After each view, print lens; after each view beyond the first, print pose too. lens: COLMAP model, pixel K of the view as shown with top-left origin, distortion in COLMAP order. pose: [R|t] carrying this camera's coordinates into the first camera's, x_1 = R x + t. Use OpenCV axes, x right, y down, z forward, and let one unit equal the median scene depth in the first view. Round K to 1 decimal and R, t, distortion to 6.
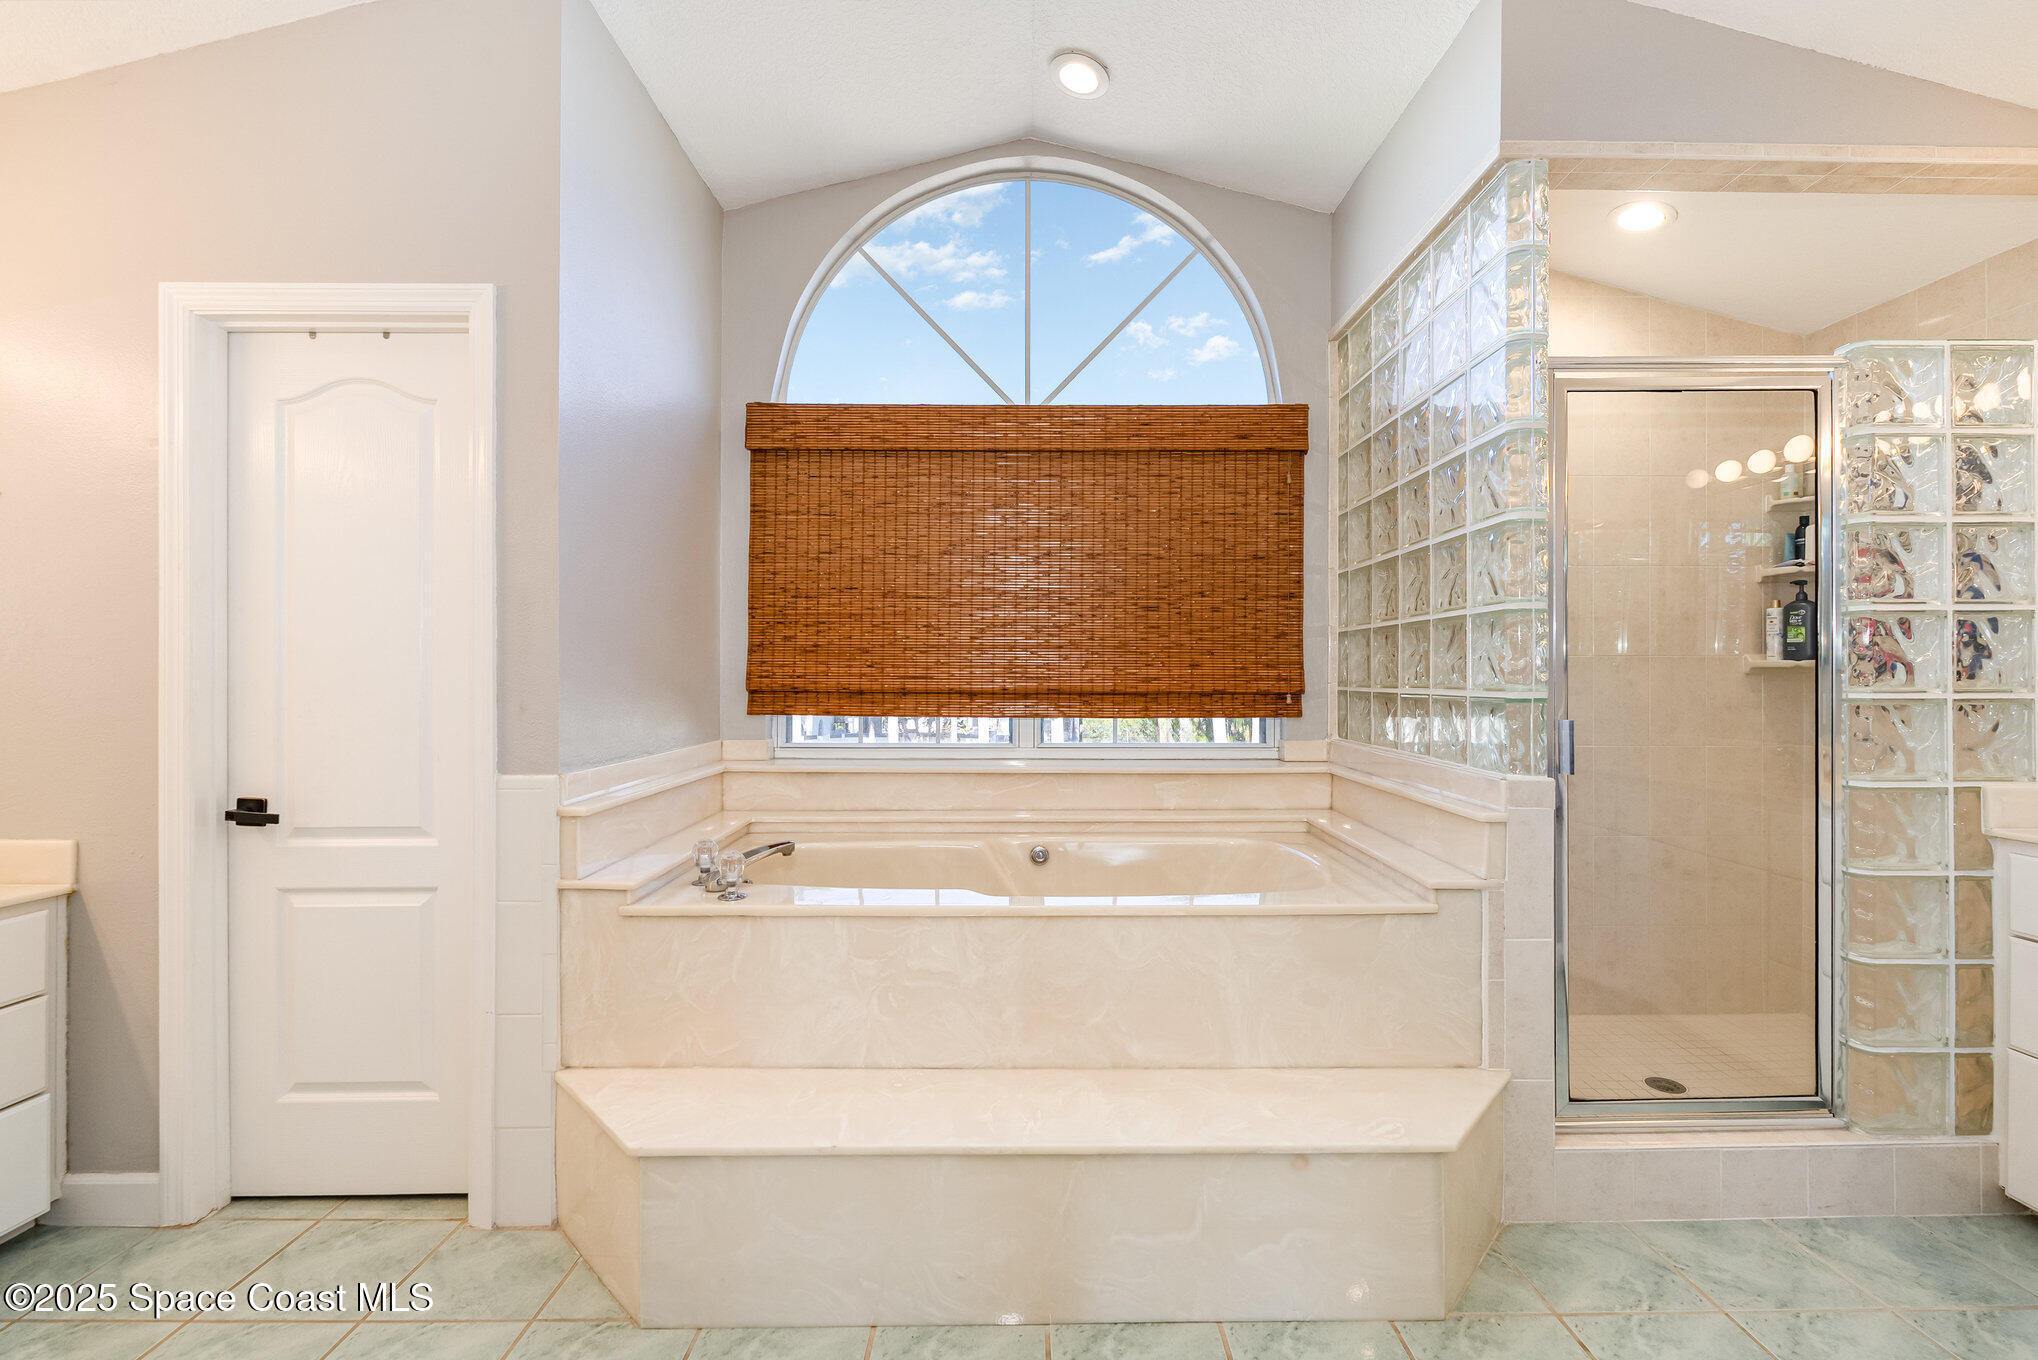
lens RADIAL K [[896.1, 0, 1017.9], [0, 896.1, 680.7], [0, 0, 1]] dist [-0.001161, -0.000475]
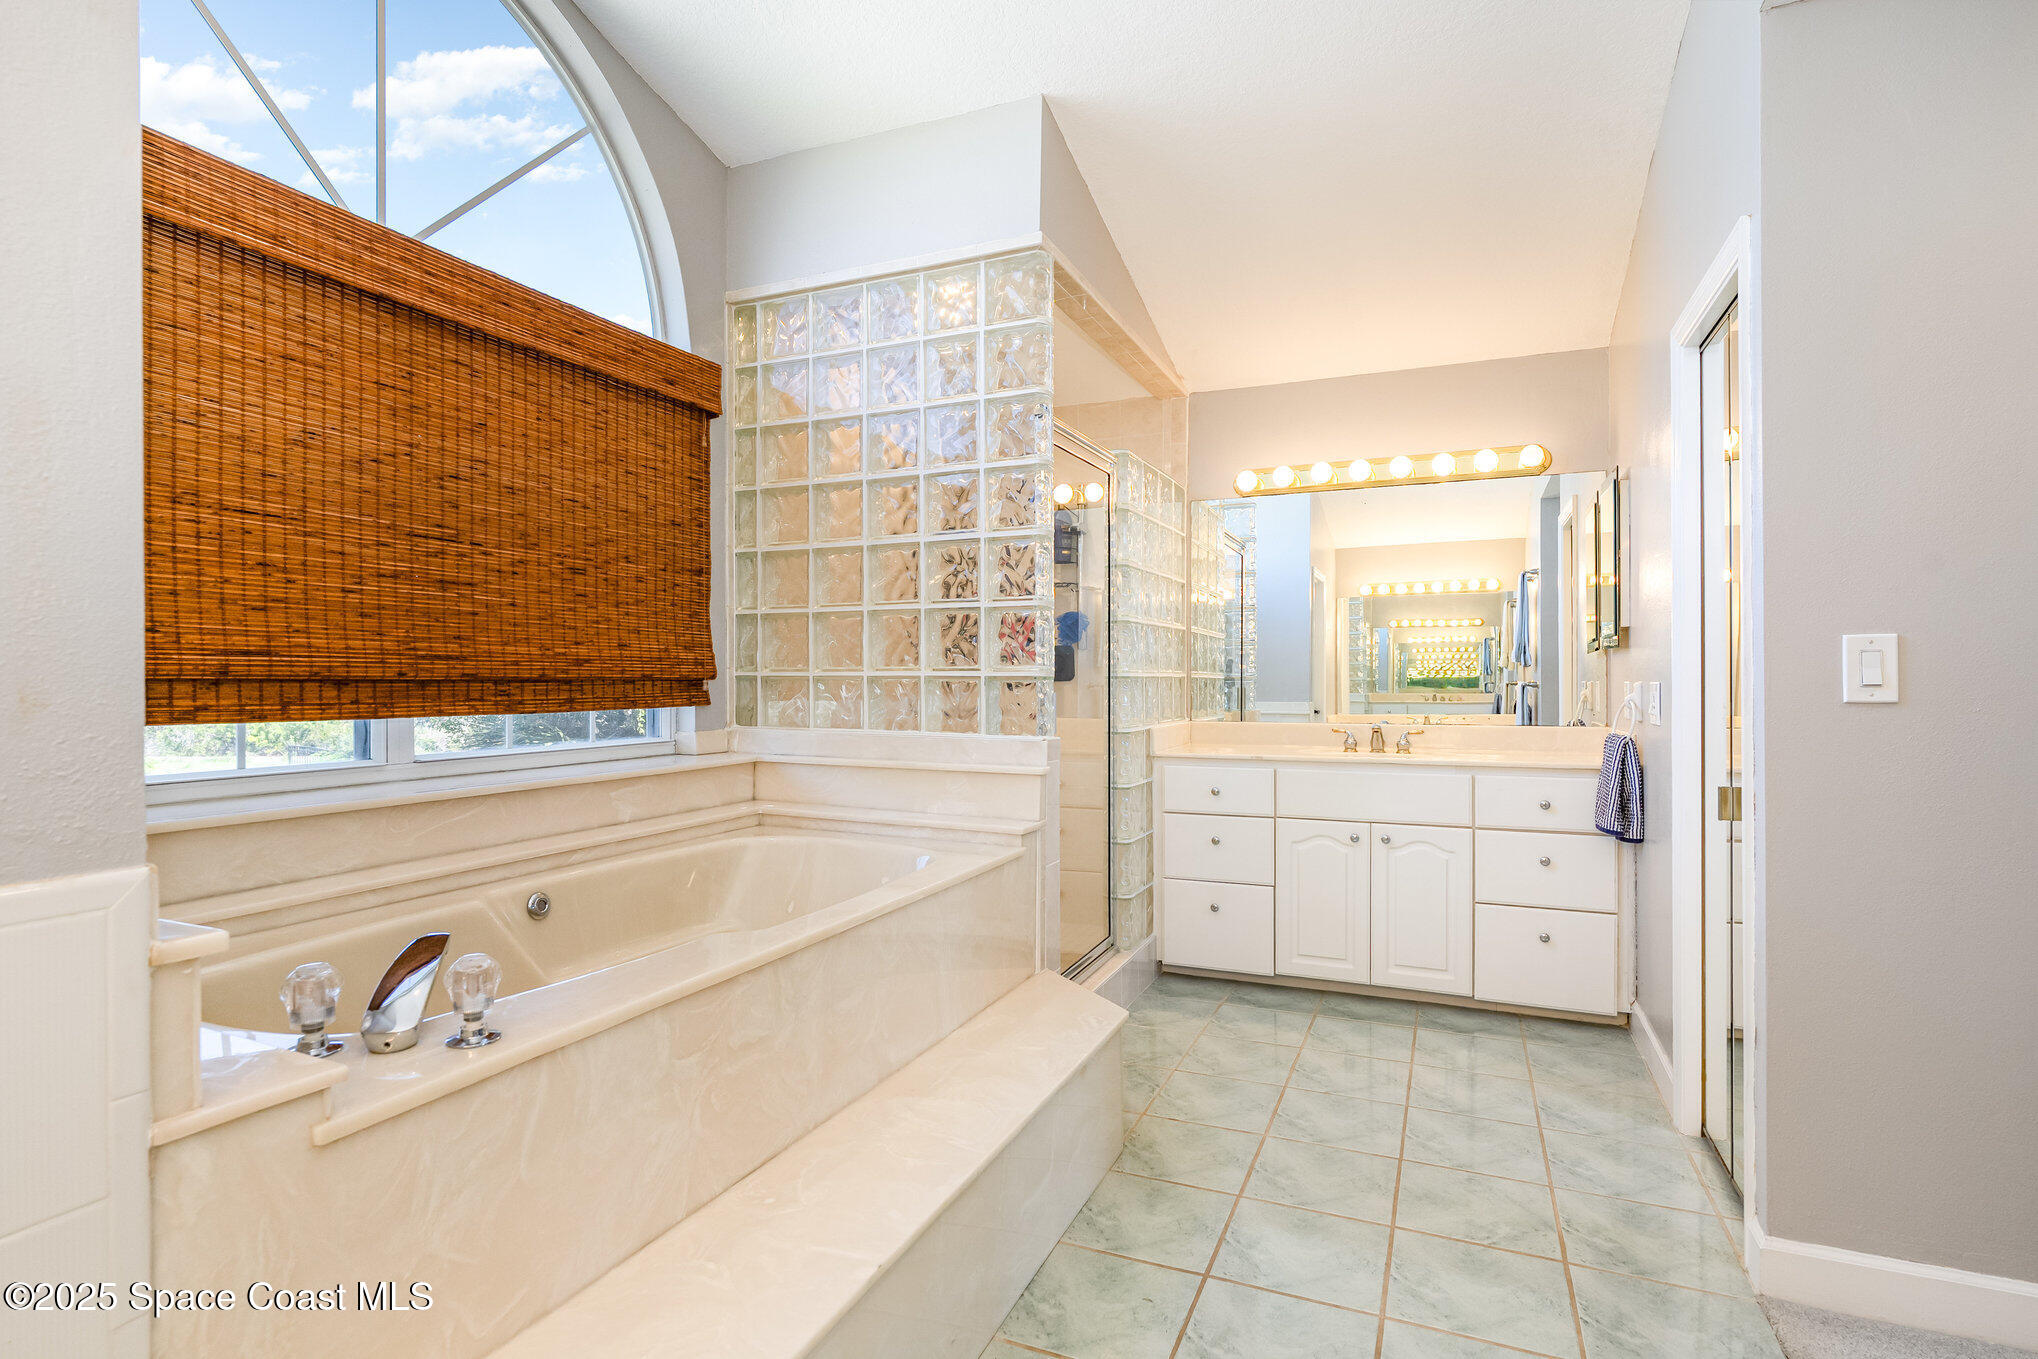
lens RADIAL K [[1014.2, 0, 1029.1], [0, 1014.2, 685.4], [0, 0, 1]] dist [0.003258, 0.000293]
pose [[0.394899, -0.009113, 0.918679, -0.507008], [-0.000637, 0.999948, 0.010193, 0.009790], [-0.918724, -0.004611, 0.394872, 0.291716]]
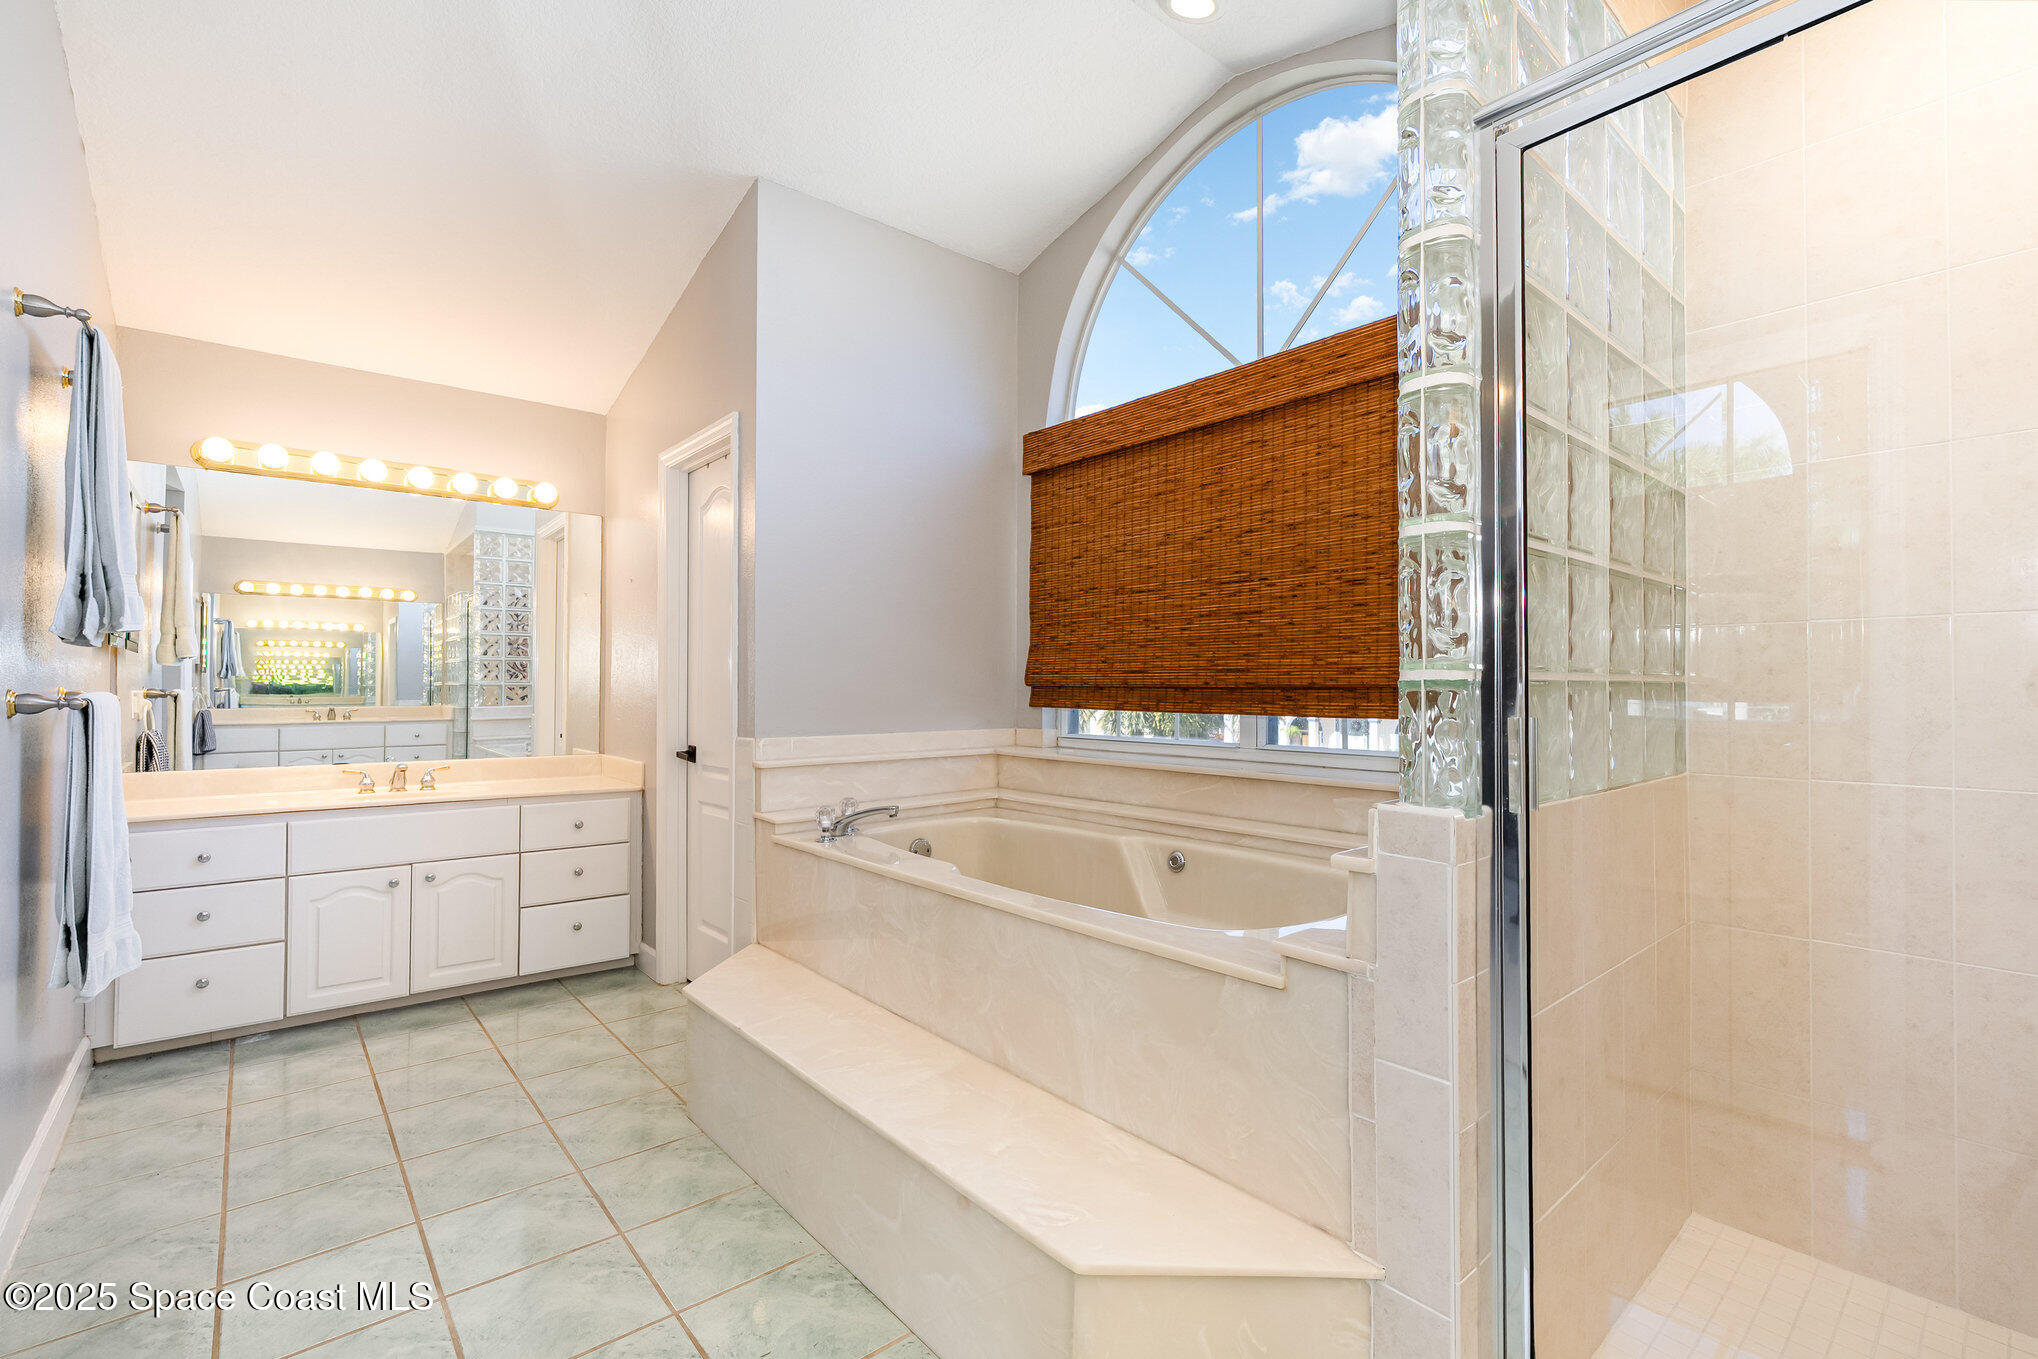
lens RADIAL K [[896.1, 0, 1021.2], [0, 896.1, 682.7], [0, 0, 1]] dist [-0.001161, -0.000475]
pose [[0.646371, -0.005131, -0.763006, 0.564726], [-0.002486, 0.999958, -0.008831, 0.017526], [0.763019, 0.007605, 0.646331, 0.254013]]
